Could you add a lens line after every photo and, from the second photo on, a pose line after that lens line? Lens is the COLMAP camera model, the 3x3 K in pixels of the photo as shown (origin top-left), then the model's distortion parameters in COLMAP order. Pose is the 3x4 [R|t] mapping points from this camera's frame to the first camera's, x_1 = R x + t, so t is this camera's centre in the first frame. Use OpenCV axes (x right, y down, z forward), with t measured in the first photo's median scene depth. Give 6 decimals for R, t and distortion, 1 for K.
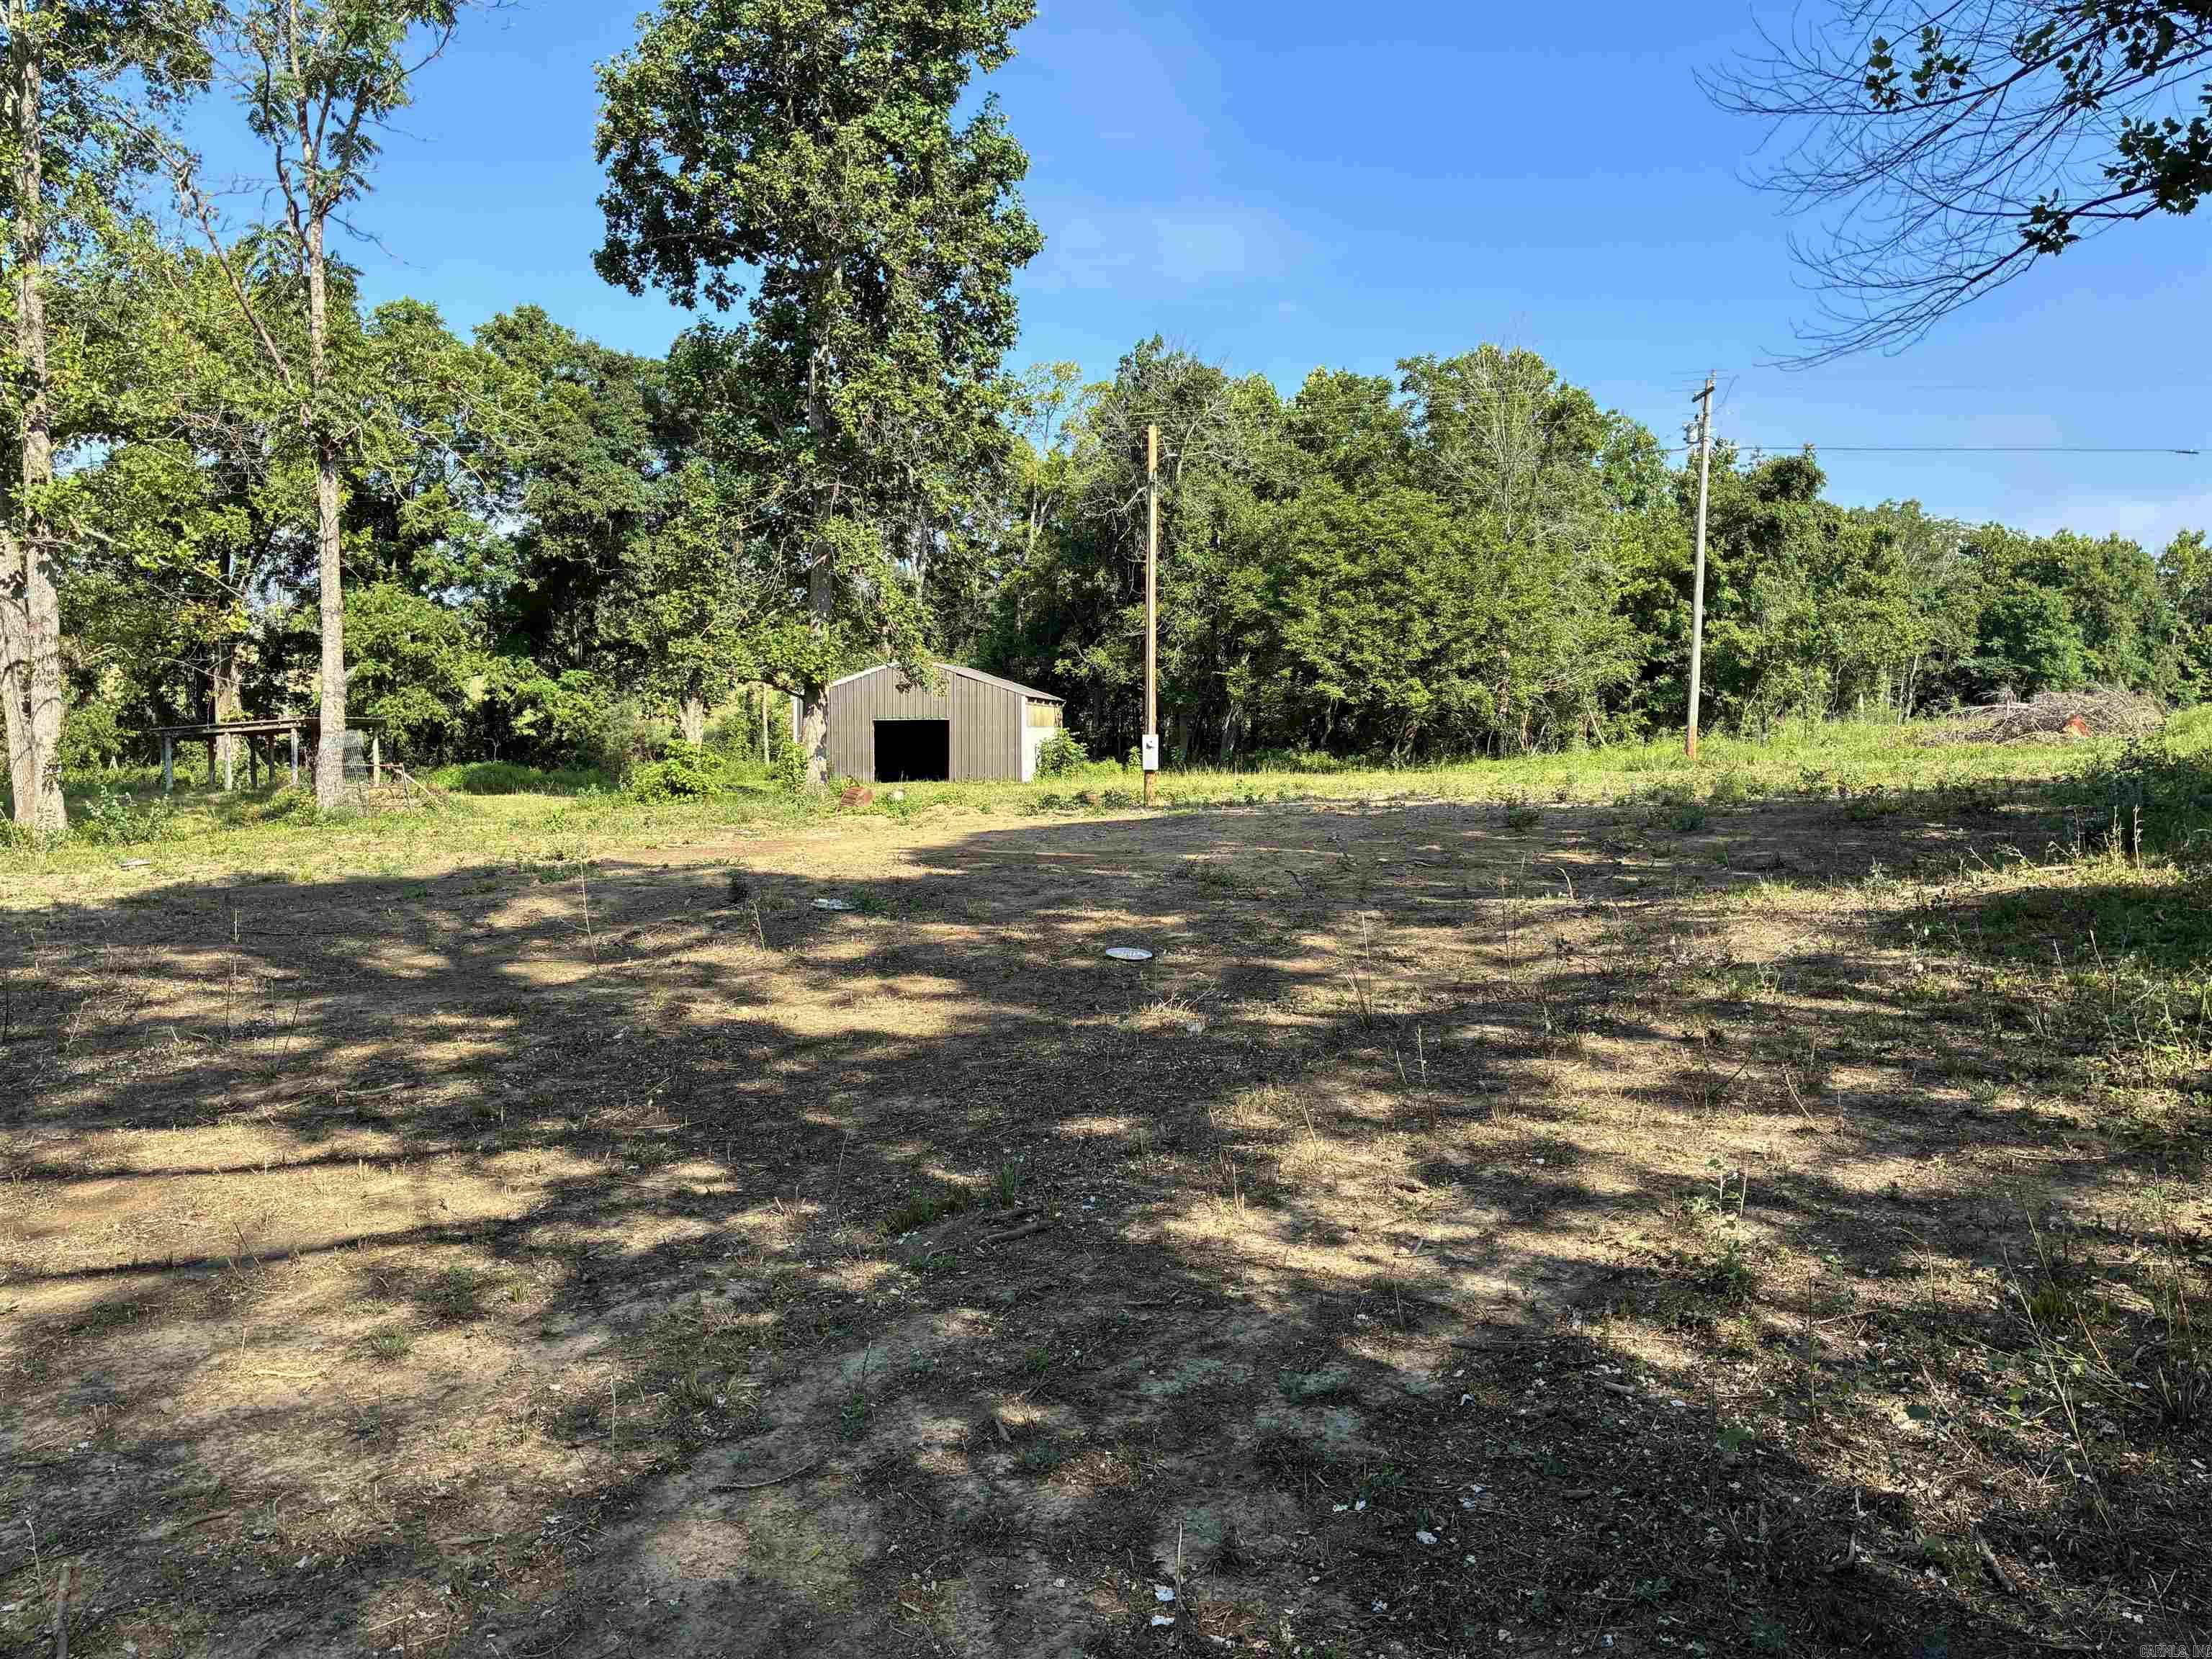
lens RADIAL K [[1640.4, 0, 1106.1], [0, 1640.4, 830.2], [0, 0, 1]] dist [0.022667, -0.052268]
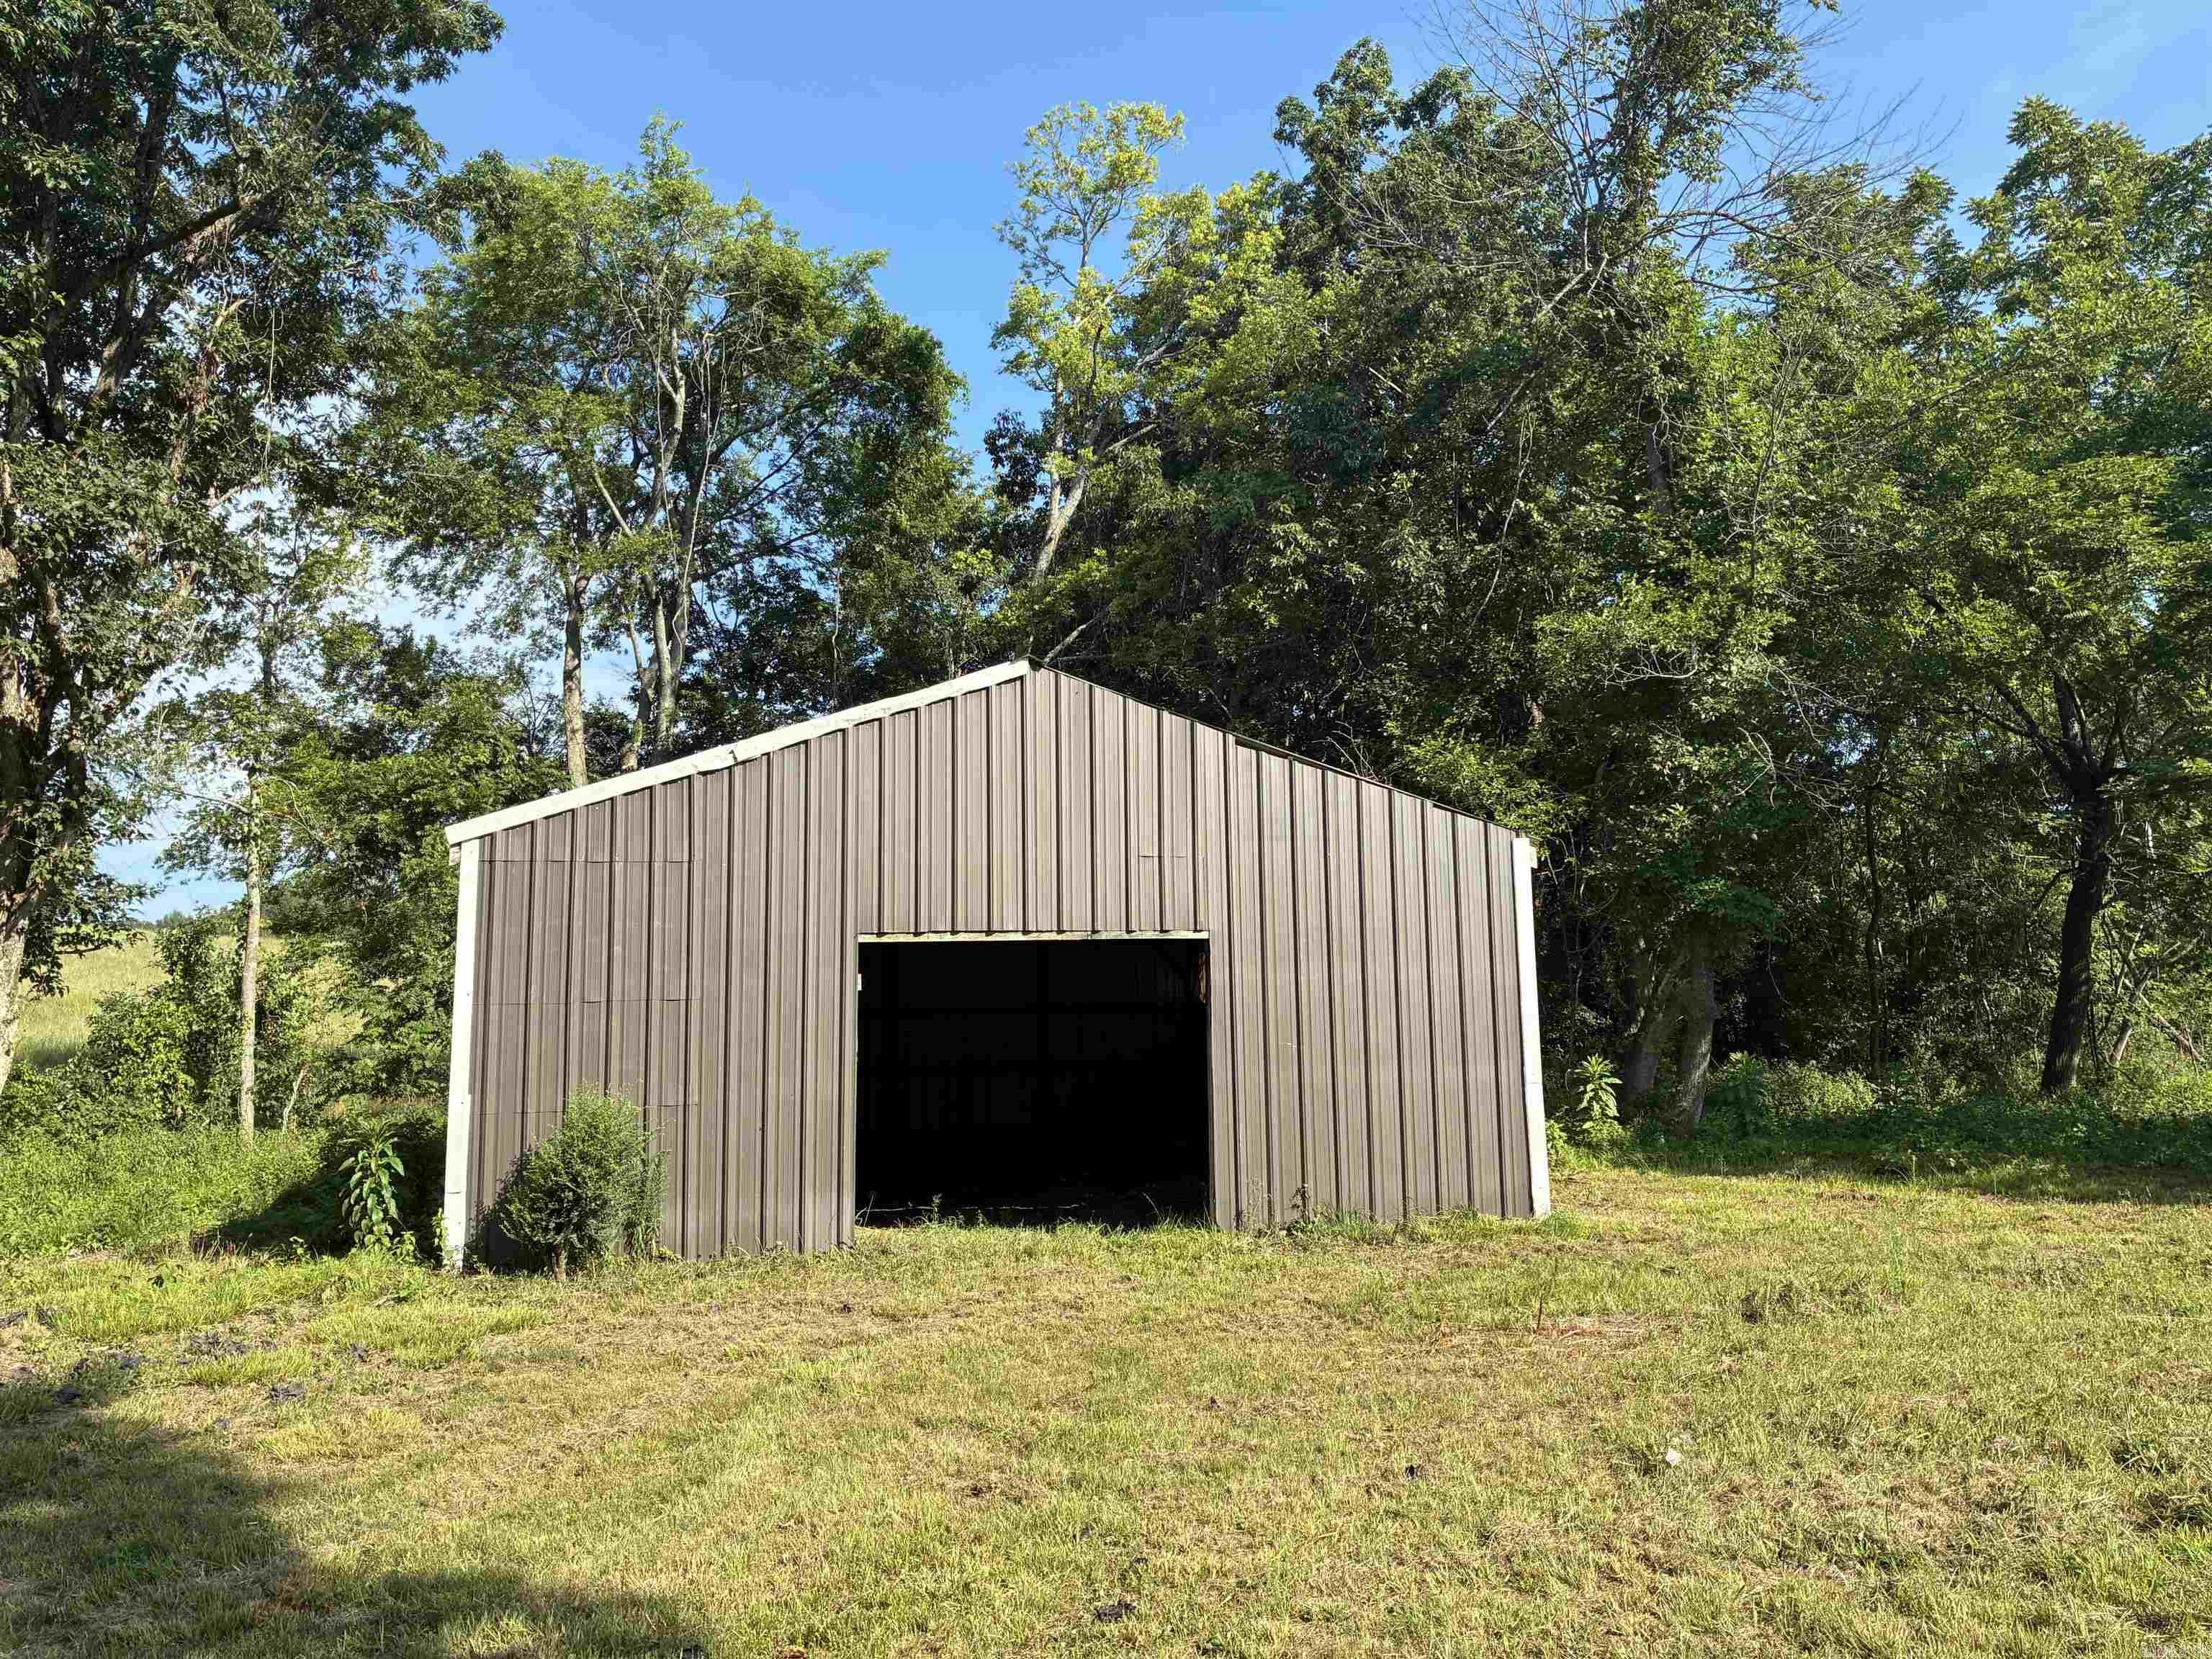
lens RADIAL K [[1640.4, 0, 1104.7], [0, 1640.4, 826.7], [0, 0, 1]] dist [0.022667, -0.052268]
pose [[0.953351, 0.027844, 0.300577, -0.145602], [0.034654, 0.979058, -0.200609, -0.030344], [-0.299869, 0.201667, 0.932421, 0.642575]]
